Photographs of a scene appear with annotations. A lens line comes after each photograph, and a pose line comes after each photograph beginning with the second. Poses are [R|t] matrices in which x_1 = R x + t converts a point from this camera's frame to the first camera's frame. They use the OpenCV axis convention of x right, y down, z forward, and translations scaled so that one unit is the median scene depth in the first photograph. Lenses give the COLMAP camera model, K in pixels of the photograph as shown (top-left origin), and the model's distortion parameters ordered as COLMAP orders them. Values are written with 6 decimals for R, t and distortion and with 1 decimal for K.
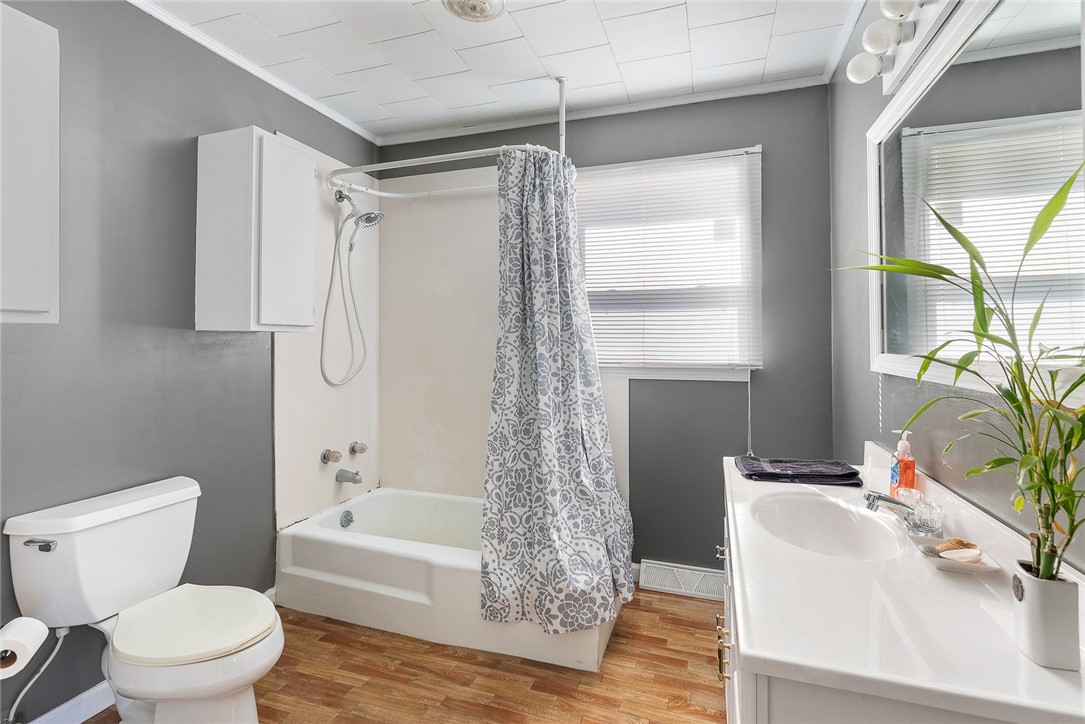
lens RADIAL K [[493.0, 0, 550.9], [0, 493.0, 364.3], [0, 0, 1]] dist [-0.000985, -0.000054]
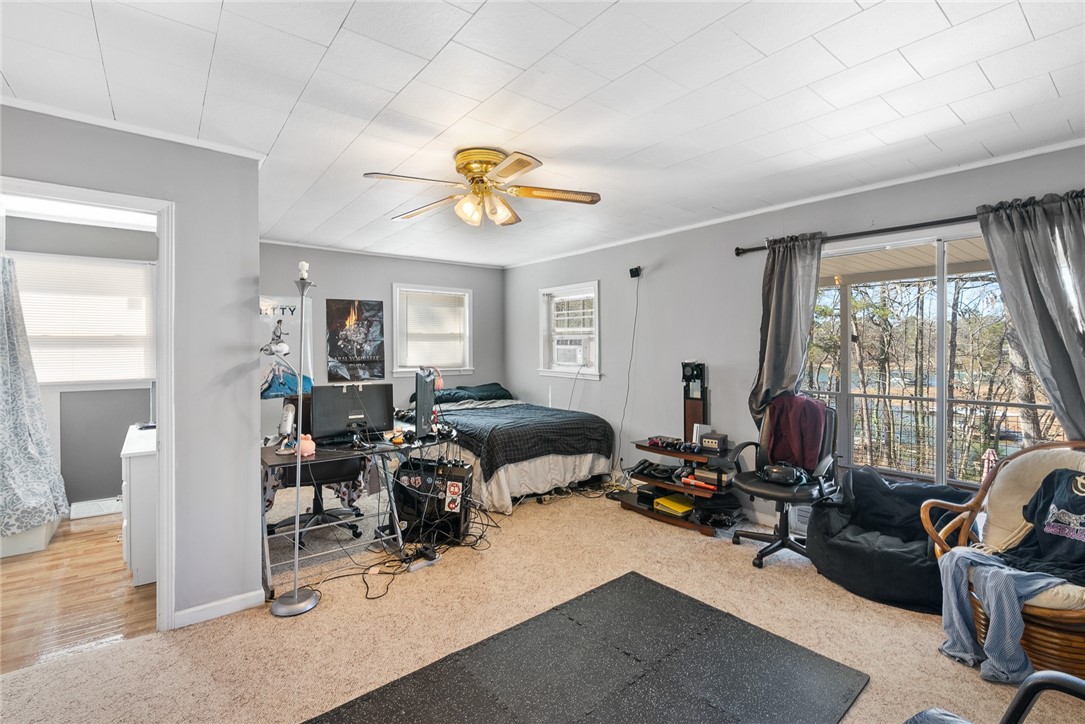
lens RADIAL K [[493.0, 0, 550.9], [0, 493.0, 364.3], [0, 0, 1]] dist [-0.000985, -0.000054]
pose [[0.546470, -0.003233, 0.837472, -0.392831], [-0.000435, 0.999991, 0.004144, -0.085118], [-0.837478, -0.002629, 0.546464, -1.530847]]
